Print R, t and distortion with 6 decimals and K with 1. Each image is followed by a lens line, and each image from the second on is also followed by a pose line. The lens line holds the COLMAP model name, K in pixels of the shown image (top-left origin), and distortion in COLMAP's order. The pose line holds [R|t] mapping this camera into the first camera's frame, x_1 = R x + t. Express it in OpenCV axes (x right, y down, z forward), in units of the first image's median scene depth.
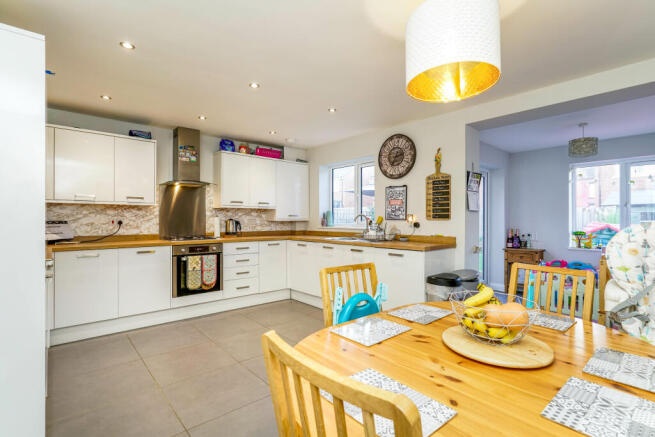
lens RADIAL K [[324.5, 0, 326.9], [0, 324.5, 216.6], [0, 0, 1]] dist [-0.000443, 0.000103]
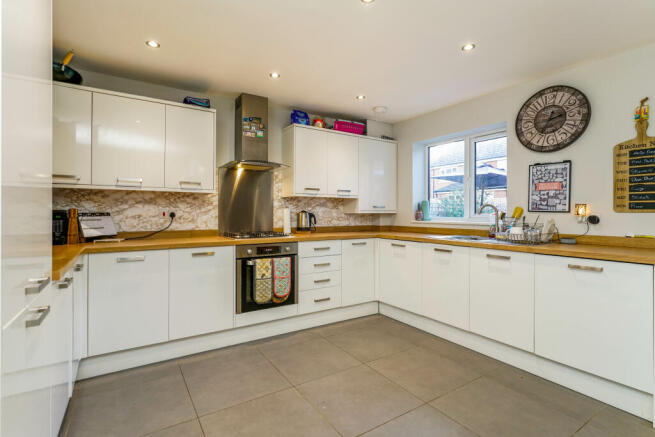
lens RADIAL K [[316.2, 0, 330.9], [0, 316.2, 209.1], [0, 0, 1]] dist [-0.000962, 0.000061]
pose [[0.993193, 0.000875, -0.116478, -0.160933], [-0.001294, 0.999993, -0.003523, 0.006510], [0.116474, 0.003649, 0.993187, 0.274982]]
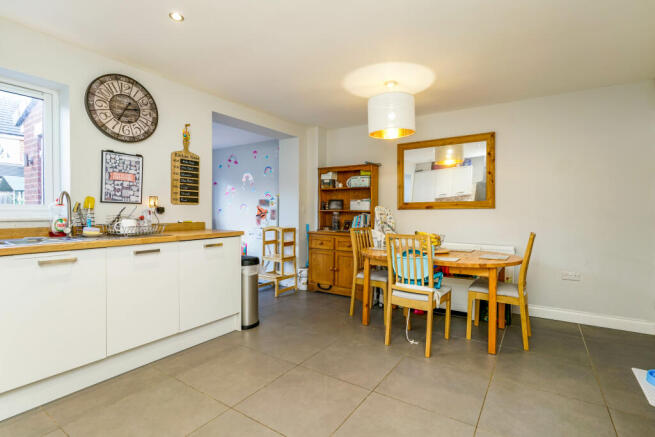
lens RADIAL K [[324.5, 0, 326.9], [0, 324.5, 216.6], [0, 0, 1]] dist [-0.000443, 0.000103]
pose [[-0.284408, -0.019655, 0.958502, -0.532925], [-0.006845, 0.999806, 0.018471, 0.021690], [-0.958679, -0.001308, -0.284488, 0.760325]]
